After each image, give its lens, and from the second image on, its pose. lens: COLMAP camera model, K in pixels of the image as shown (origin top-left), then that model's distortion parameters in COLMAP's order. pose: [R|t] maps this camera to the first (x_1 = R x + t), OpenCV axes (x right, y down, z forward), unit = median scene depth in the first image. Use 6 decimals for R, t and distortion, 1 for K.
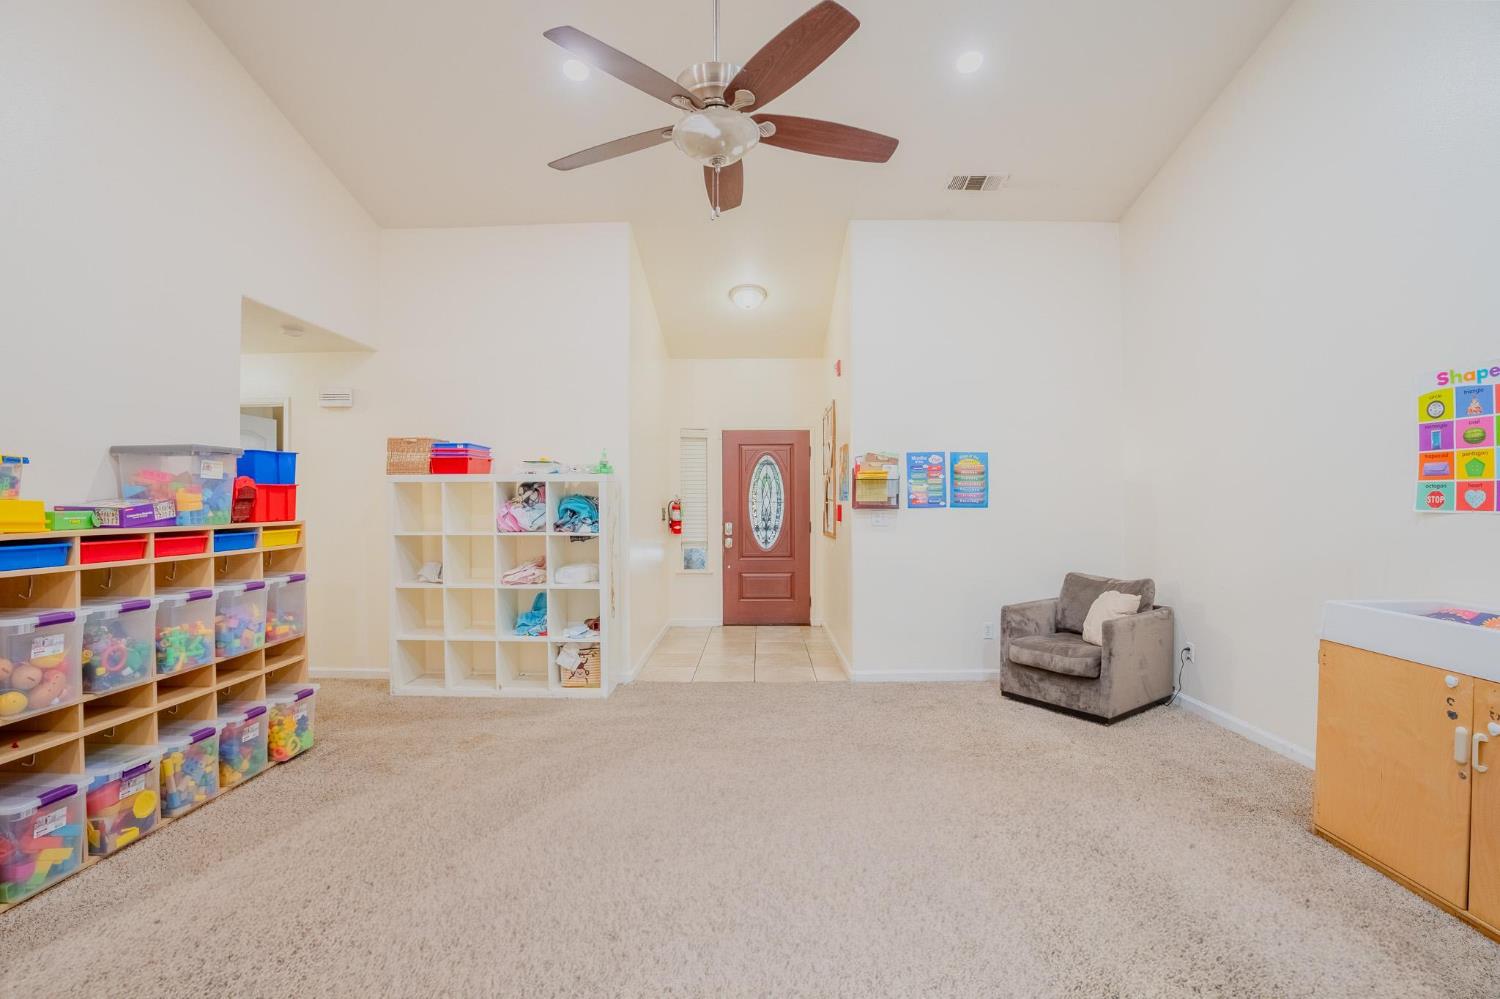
lens RADIAL K [[664.2, 0, 750.0], [0, 664.2, 499.5], [0, 0, 1]] dist [-0.073261, 0.017448]
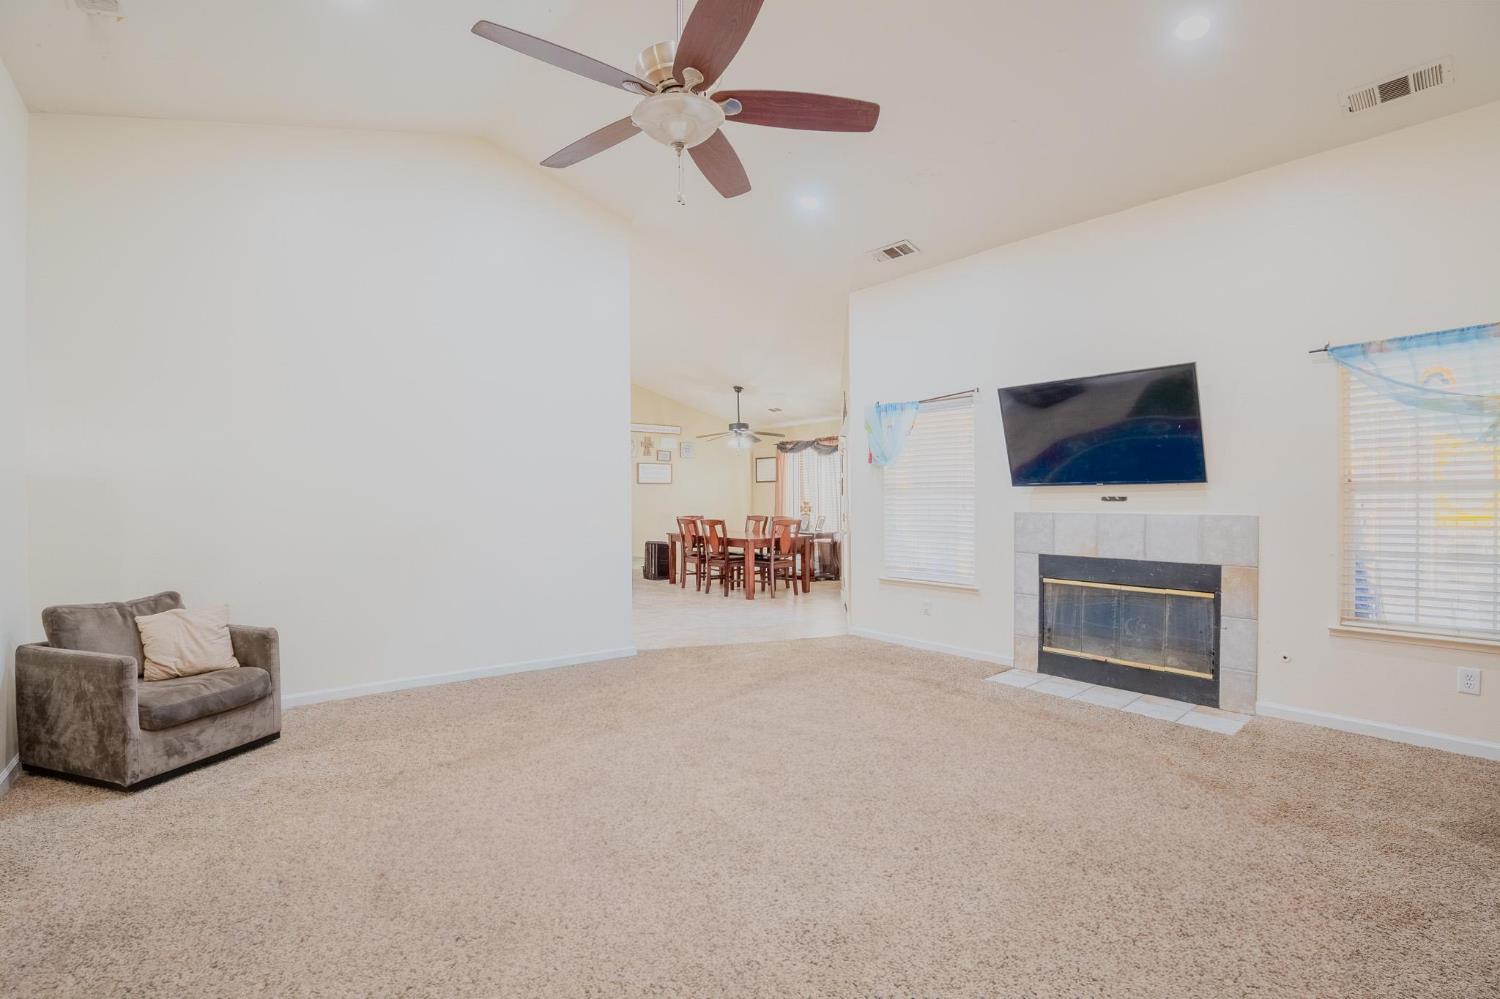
lens RADIAL K [[664.2, 0, 750.0], [0, 664.2, 499.5], [0, 0, 1]] dist [-0.073261, 0.017448]
pose [[-0.646008, 0.002546, 0.763326, -0.538579], [0.008766, 0.999953, 0.004084, 0.004726], [-0.763280, 0.009330, -0.646000, 0.972425]]
